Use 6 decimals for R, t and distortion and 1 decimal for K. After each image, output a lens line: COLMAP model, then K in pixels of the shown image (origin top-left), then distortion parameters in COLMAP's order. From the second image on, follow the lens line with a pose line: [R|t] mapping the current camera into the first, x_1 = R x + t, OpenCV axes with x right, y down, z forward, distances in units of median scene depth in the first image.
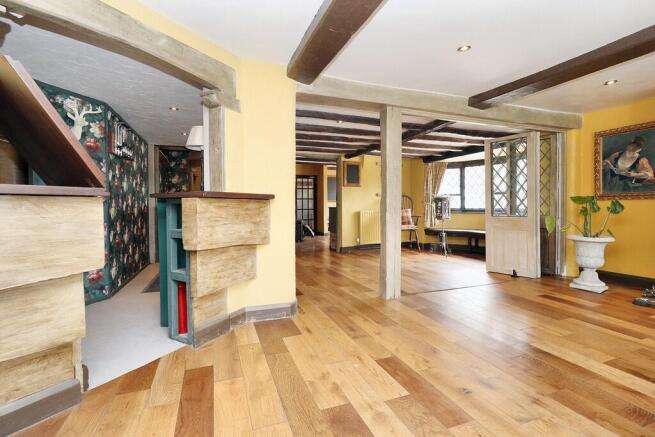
lens RADIAL K [[303.2, 0, 323.9], [0, 303.2, 215.1], [0, 0, 1]] dist [-0.016362, 0.008138]
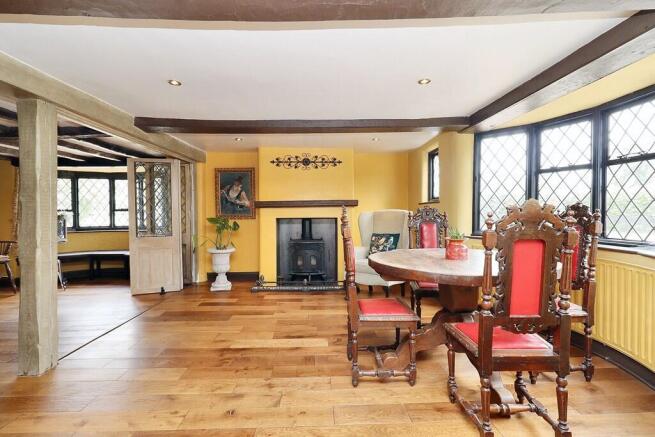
lens RADIAL K [[303.2, 0, 328.3], [0, 303.2, 214.2], [0, 0, 1]] dist [-0.016362, 0.008138]
pose [[0.323139, -0.007779, 0.946320, -0.208036], [0.035067, 0.999378, -0.003759, -0.057614], [-0.945702, 0.034399, 0.323210, 0.128008]]
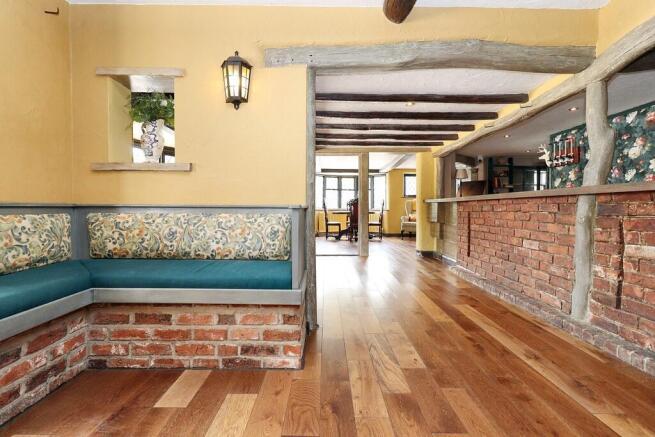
lens RADIAL K [[303.2, 0, 331.9], [0, 303.2, 219.4], [0, 0, 1]] dist [-0.016362, 0.008138]
pose [[-0.946881, -0.009888, 0.321433, -0.183547], [0.011403, 0.997866, 0.064288, -0.061890], [-0.321383, 0.064538, -0.944747, 2.617003]]
